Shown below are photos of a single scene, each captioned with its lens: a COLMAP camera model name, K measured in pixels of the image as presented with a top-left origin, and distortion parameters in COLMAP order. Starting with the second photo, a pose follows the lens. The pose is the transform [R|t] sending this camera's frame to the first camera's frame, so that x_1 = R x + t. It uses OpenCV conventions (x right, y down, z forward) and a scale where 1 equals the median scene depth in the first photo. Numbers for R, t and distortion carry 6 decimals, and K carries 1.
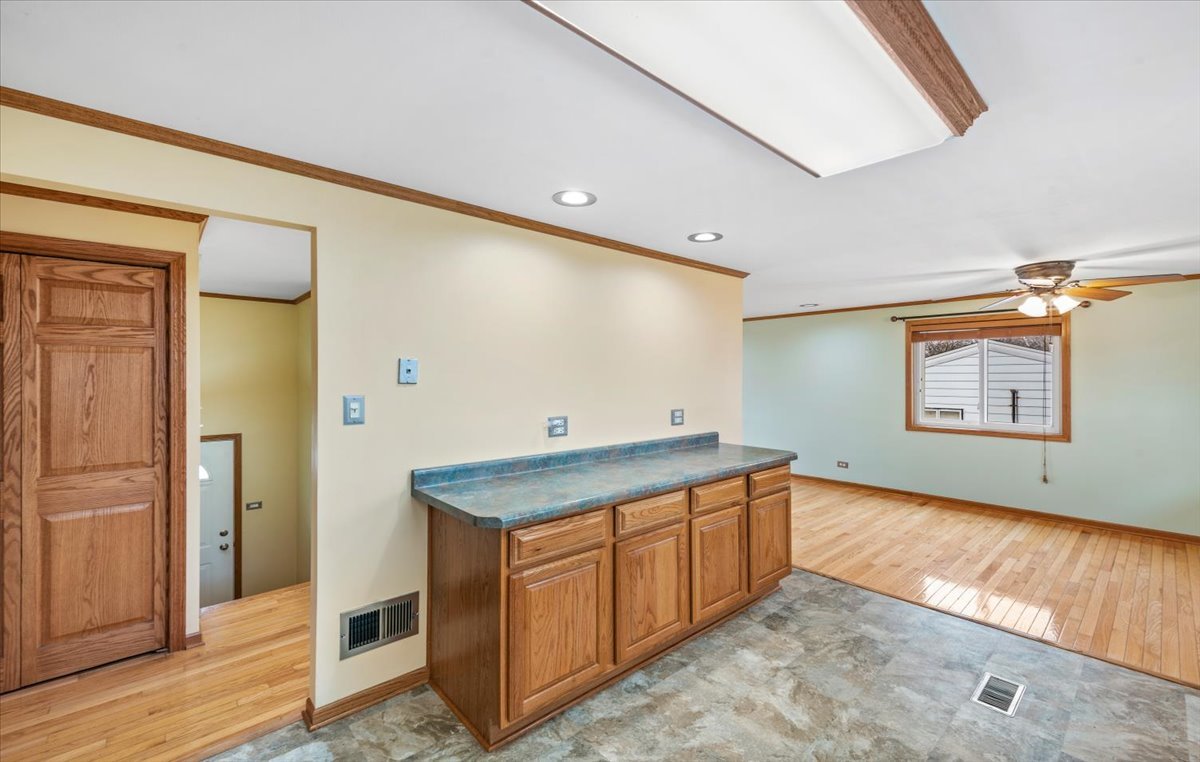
lens RADIAL K [[496.6, 0, 601.3], [0, 496.6, 379.4], [0, 0, 1]] dist [0.007712, -0.002535]
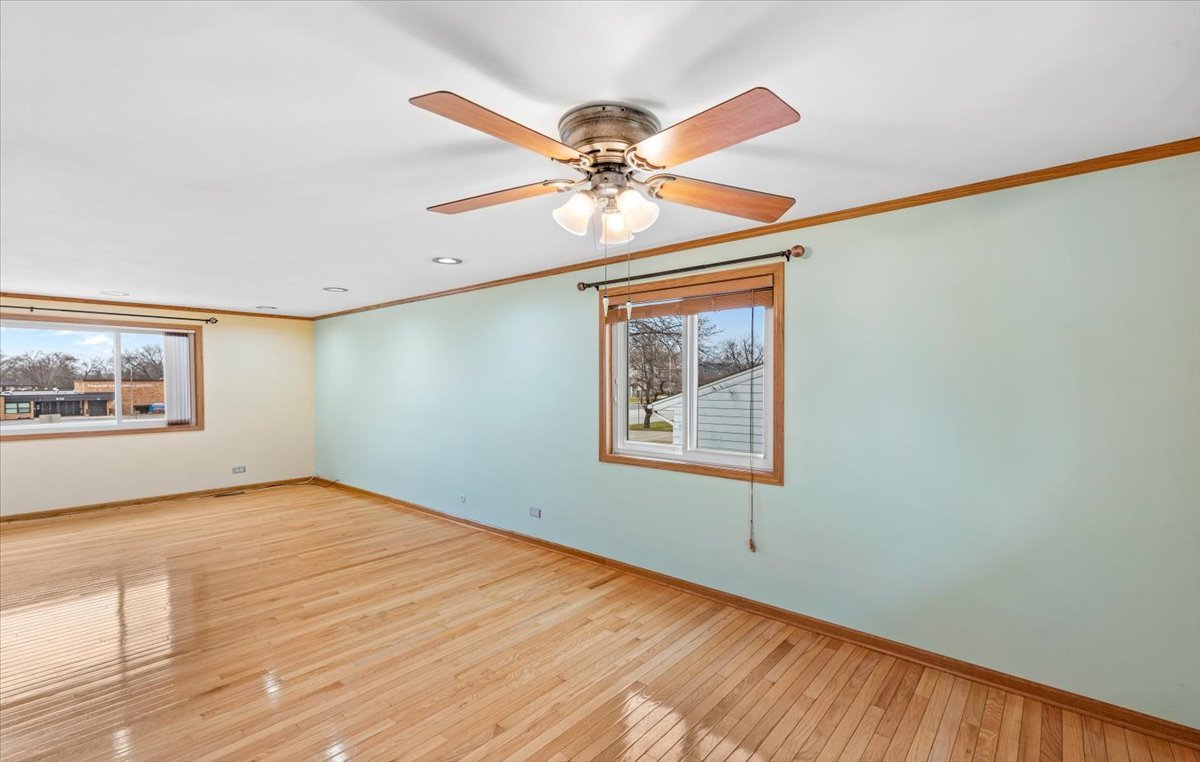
lens RADIAL K [[522.1, 0, 617.3], [0, 522.1, 396.4], [0, 0, 1]] dist [0.016413, -0.003024]
pose [[0.989706, -0.003255, 0.143078, 1.121763], [0.000527, 0.999817, 0.019098, 0.013309], [-0.143114, -0.018826, 0.989527, 0.704058]]
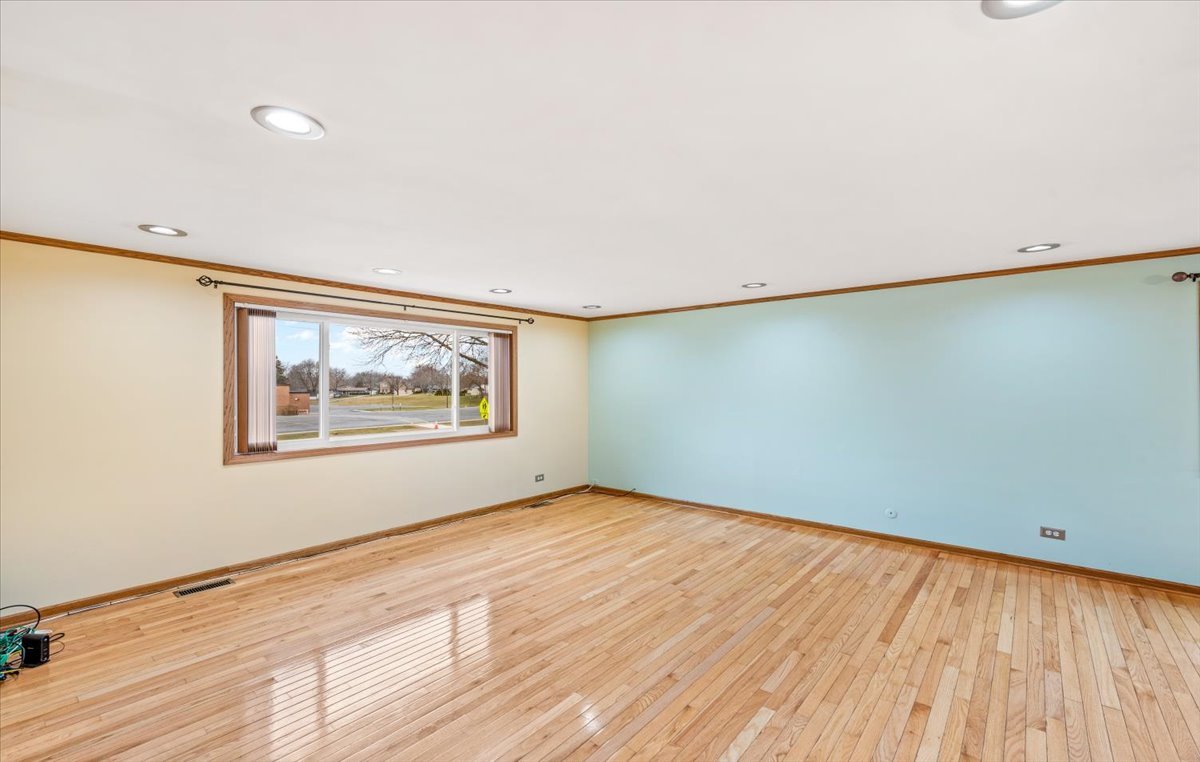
lens RADIAL K [[522.1, 0, 593.5], [0, 522.1, 376.0], [0, 0, 1]] dist [0.016413, -0.003024]
pose [[0.991165, 0.002346, 0.132613, -0.281837], [0.000560, 0.999761, -0.021874, 0.004095], [-0.132632, 0.021755, 0.990927, 1.050515]]
